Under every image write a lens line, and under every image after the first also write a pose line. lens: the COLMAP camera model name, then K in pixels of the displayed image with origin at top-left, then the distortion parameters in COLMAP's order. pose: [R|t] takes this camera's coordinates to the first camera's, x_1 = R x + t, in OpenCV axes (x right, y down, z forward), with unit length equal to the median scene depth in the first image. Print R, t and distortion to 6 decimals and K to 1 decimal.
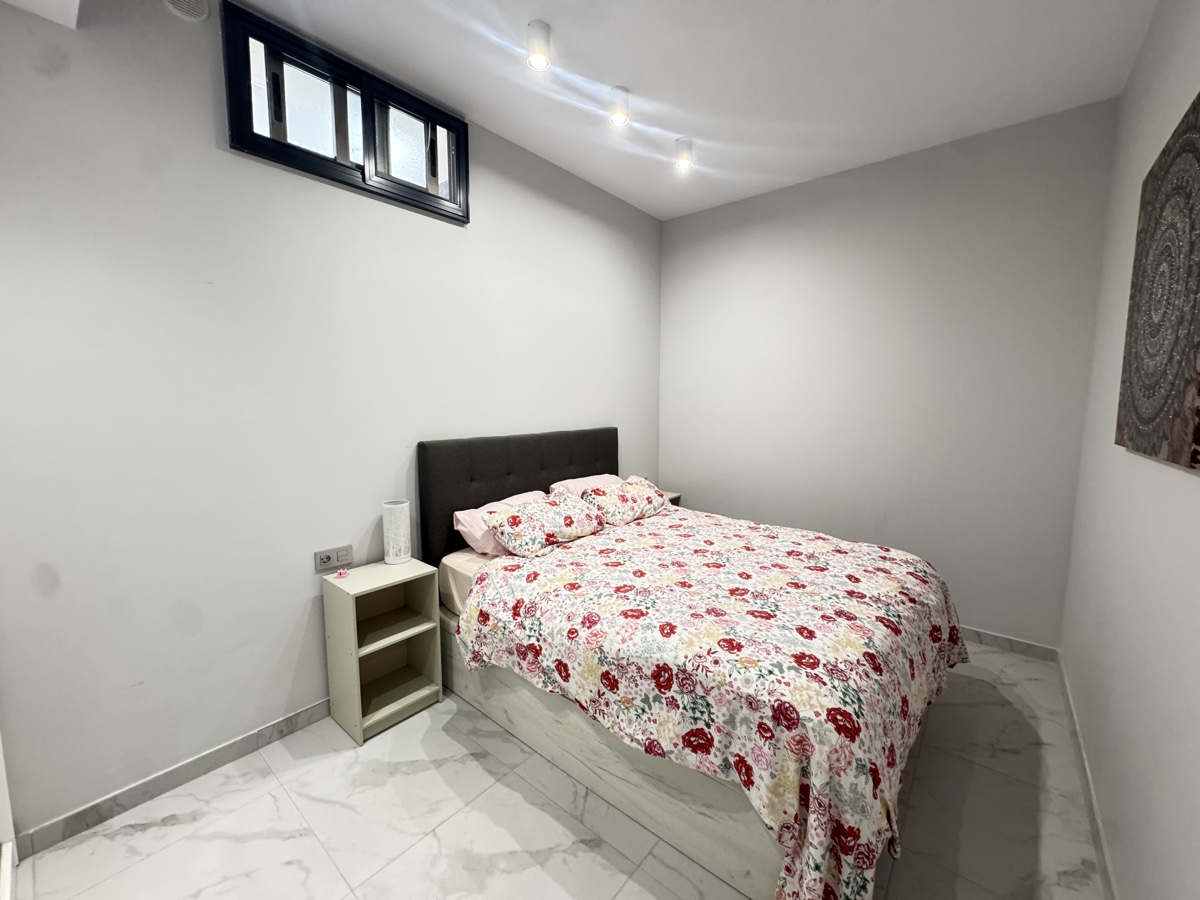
lens RADIAL K [[479.7, 0, 598.7], [0, 479.7, 448.2], [0, 0, 1]] dist [-0.002810, -0.000192]
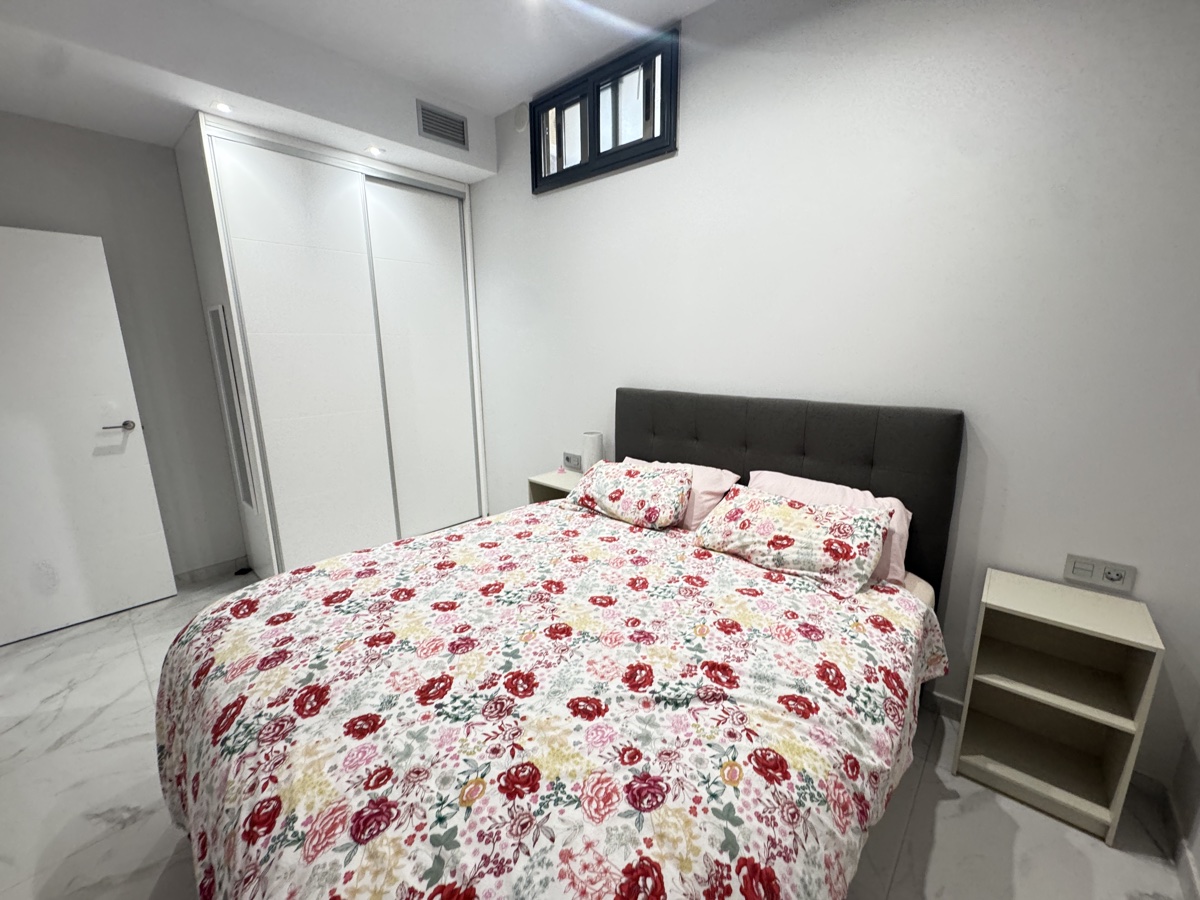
lens RADIAL K [[479.7, 0, 600.5], [0, 479.7, 451.2], [0, 0, 1]] dist [-0.002810, -0.000192]
pose [[-0.034585, 0.211446, -0.976778, 0.808357], [-0.100809, 0.971639, 0.213903, -0.111125], [0.994304, 0.105866, -0.012288, 1.044689]]
